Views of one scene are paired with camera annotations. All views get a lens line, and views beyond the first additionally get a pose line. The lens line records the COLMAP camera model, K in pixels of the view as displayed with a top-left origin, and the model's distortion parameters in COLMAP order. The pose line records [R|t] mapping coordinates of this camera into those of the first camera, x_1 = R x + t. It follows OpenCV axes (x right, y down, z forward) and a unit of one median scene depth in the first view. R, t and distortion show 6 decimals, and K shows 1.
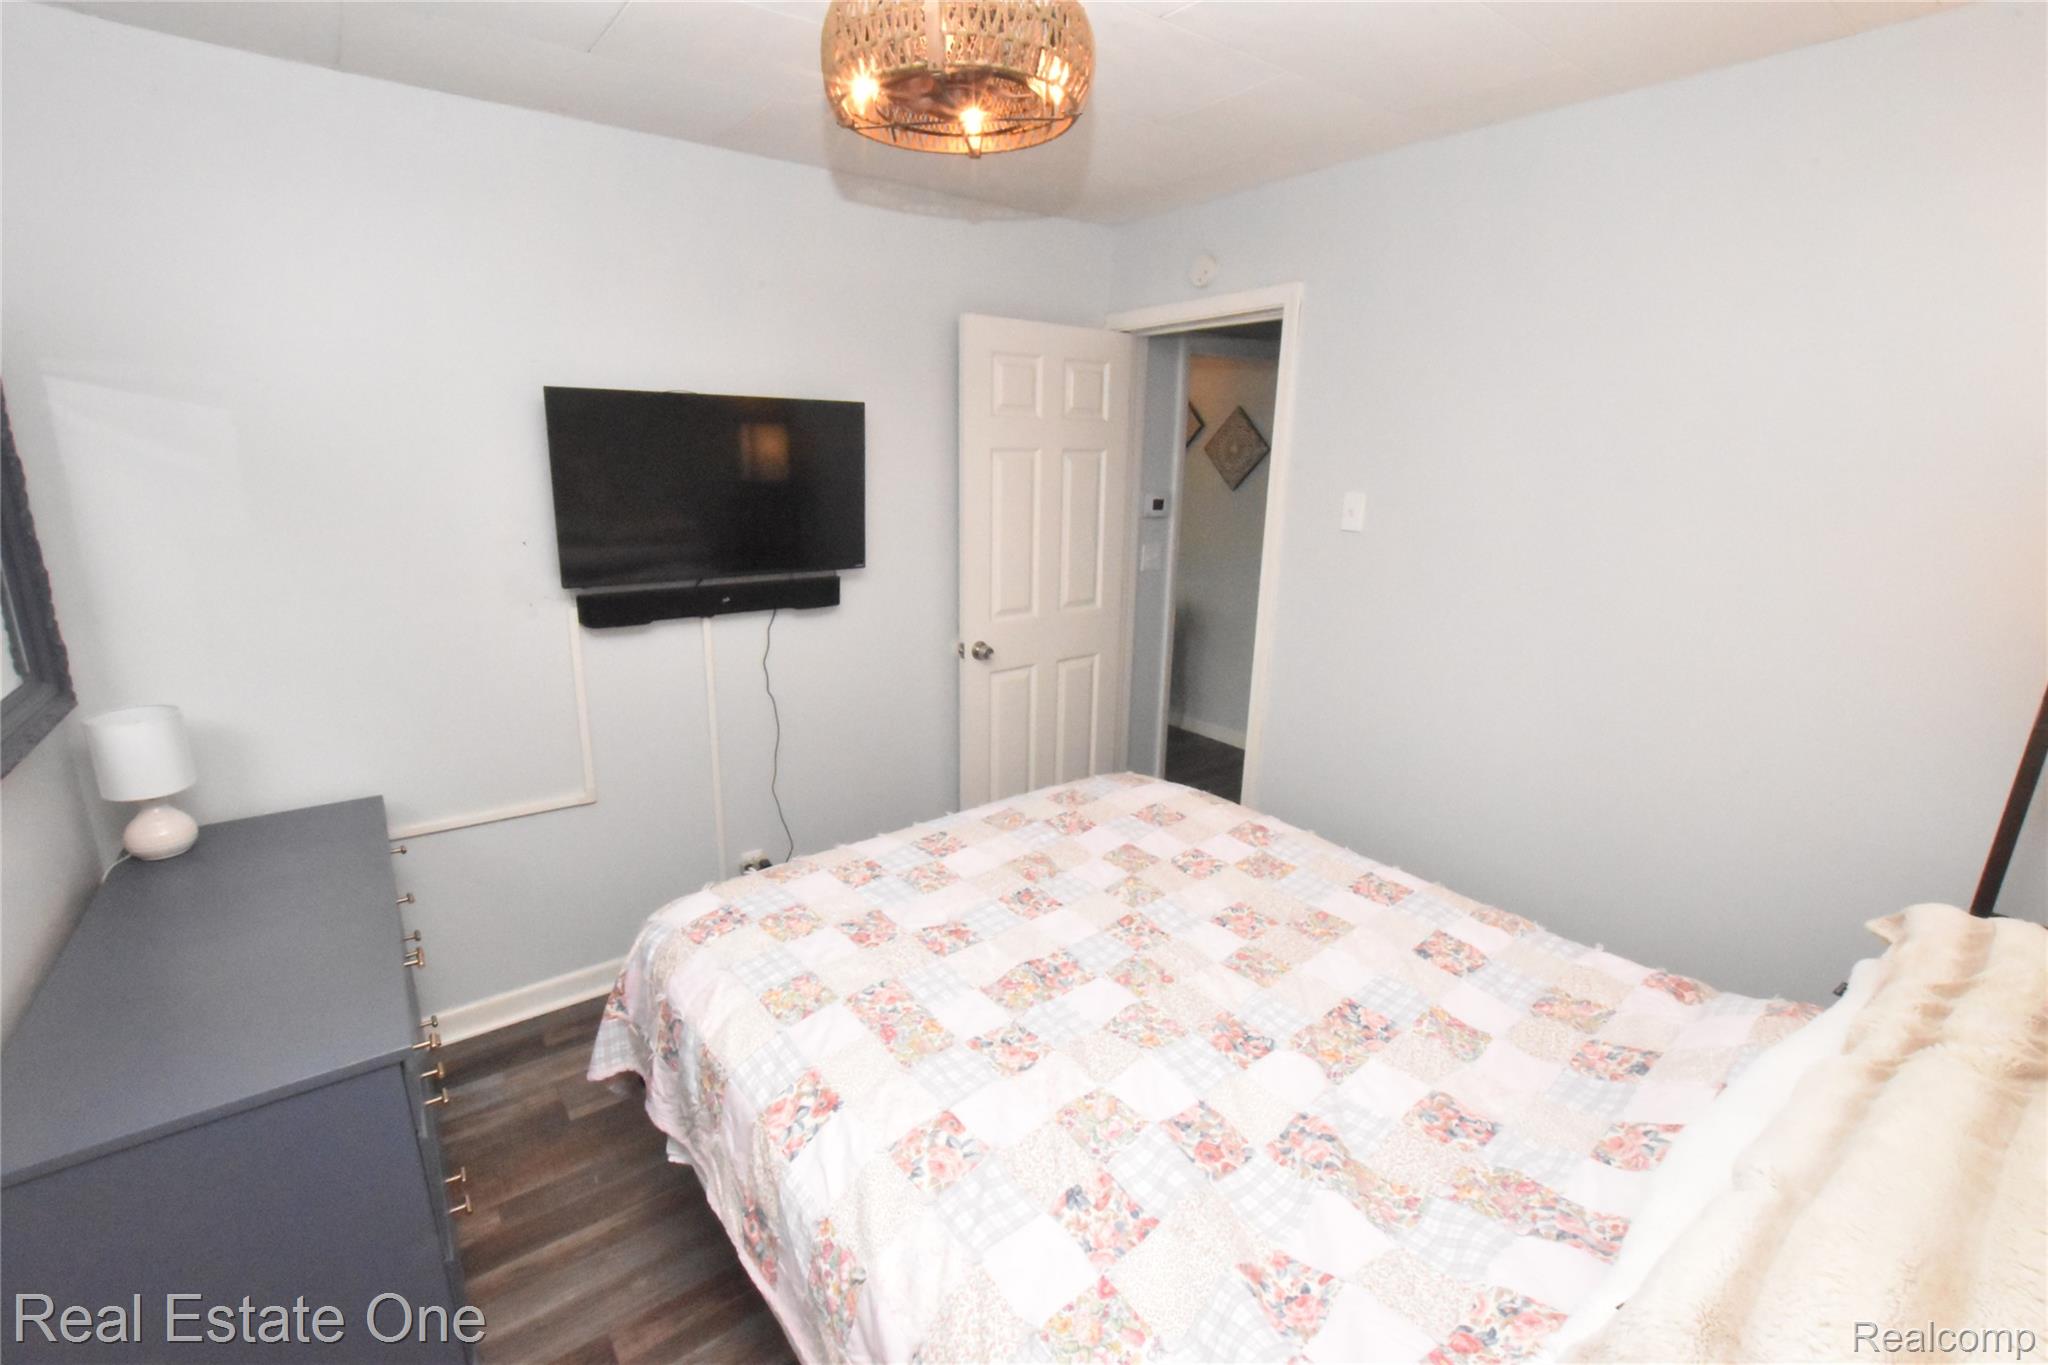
lens RADIAL K [[892.7, 0, 1021.0], [0, 892.7, 678.3], [0, 0, 1]] dist [-0.019469, 0.002585]
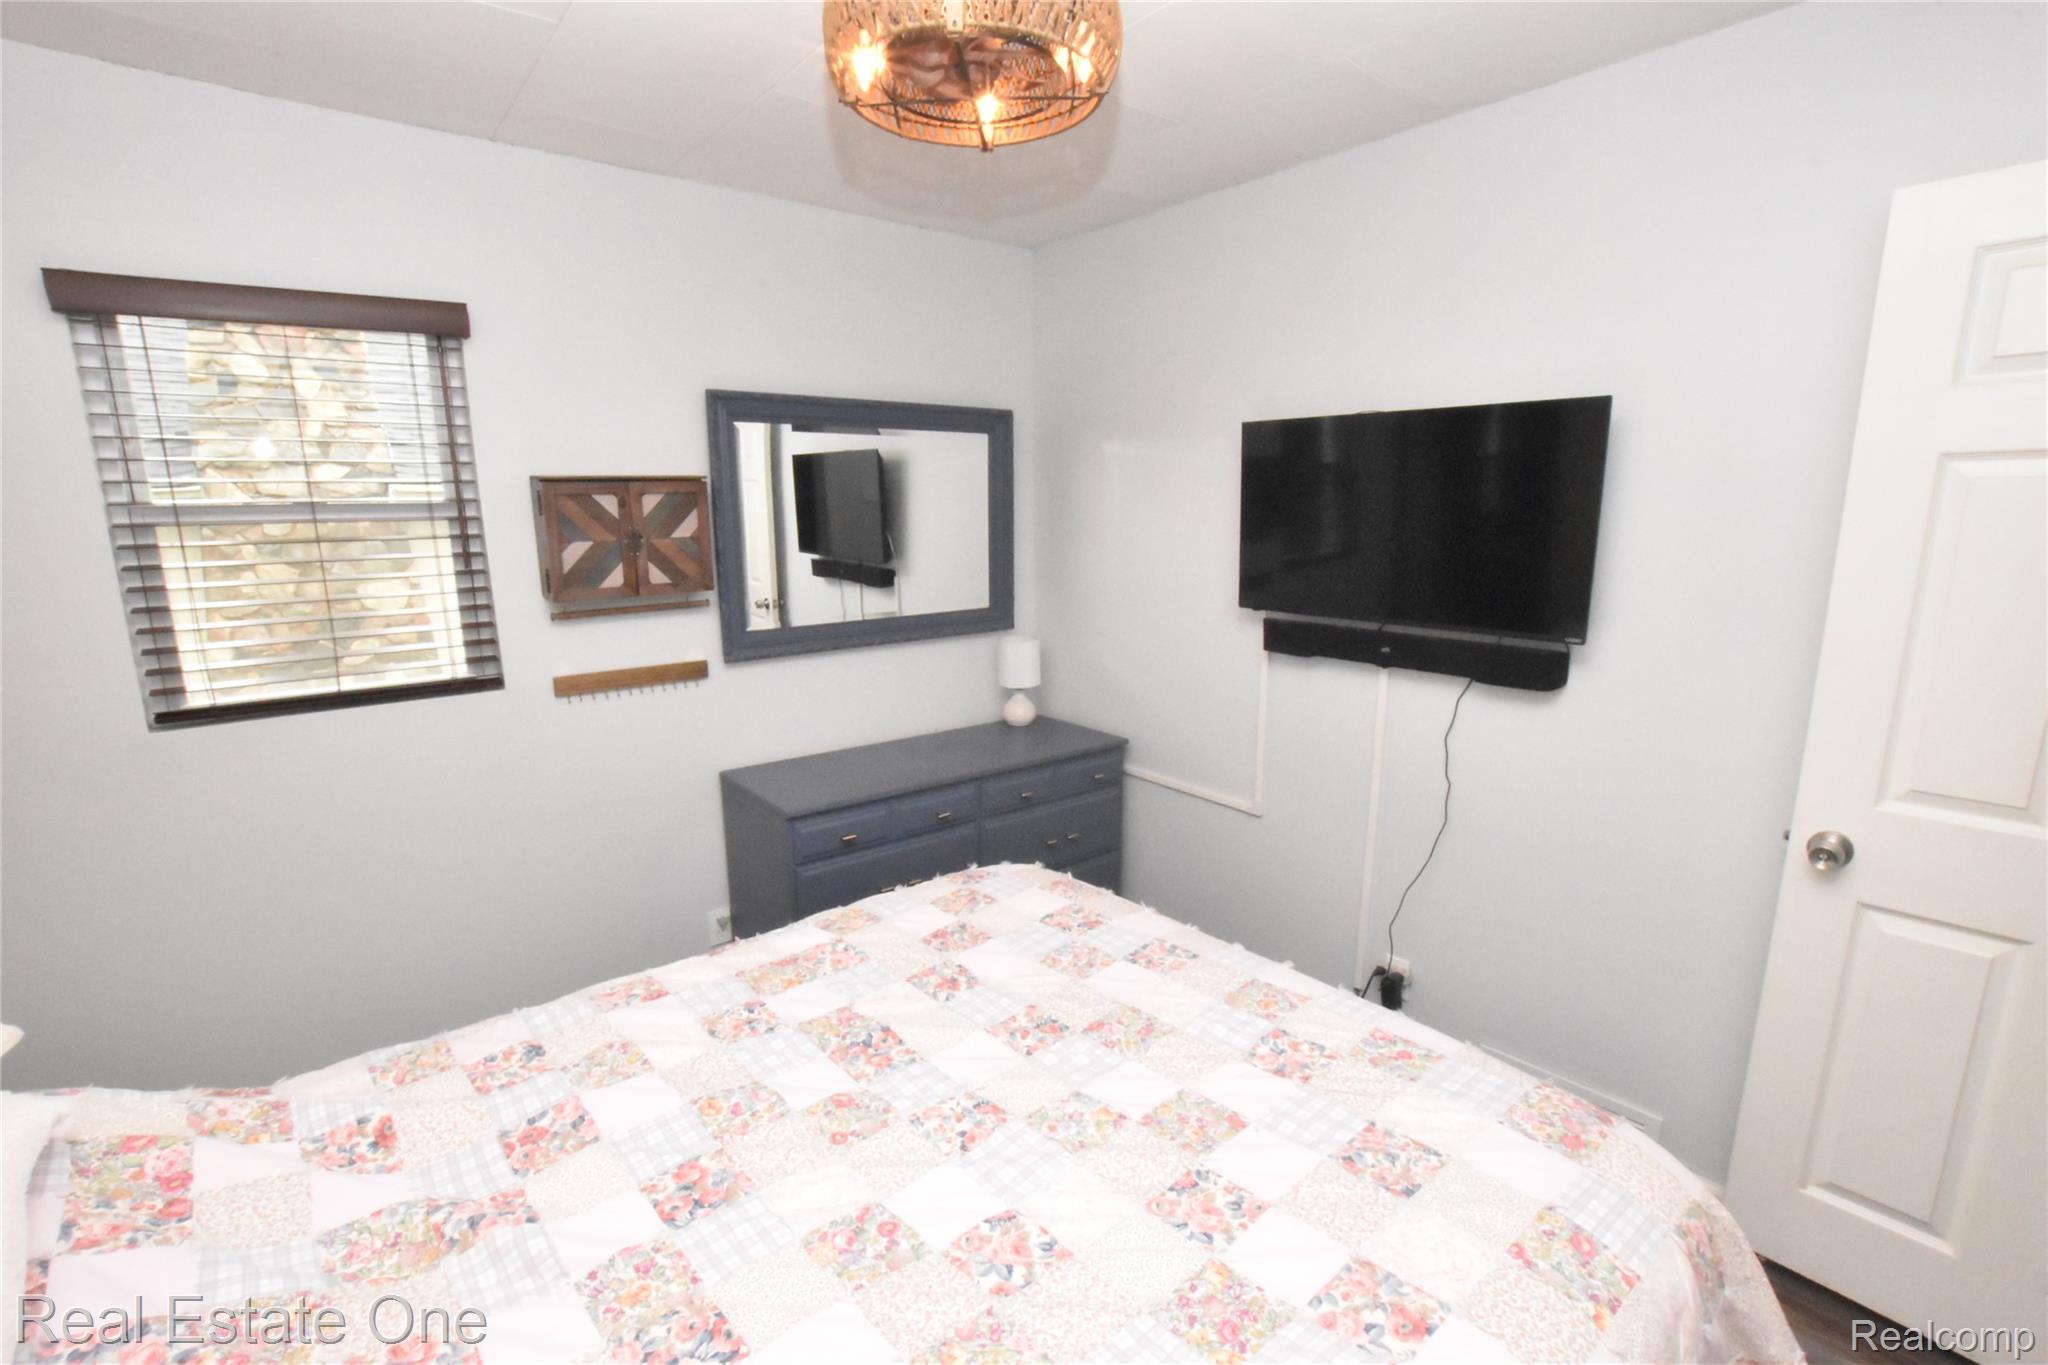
lens RADIAL K [[892.7, 0, 1020.9], [0, 892.7, 689.2], [0, 0, 1]] dist [-0.019469, 0.002585]
pose [[0.037554, 0.188982, -0.981262, 0.737092], [-0.233066, 0.956530, 0.175300, -0.175878], [0.971736, 0.222115, 0.079967, 0.874615]]
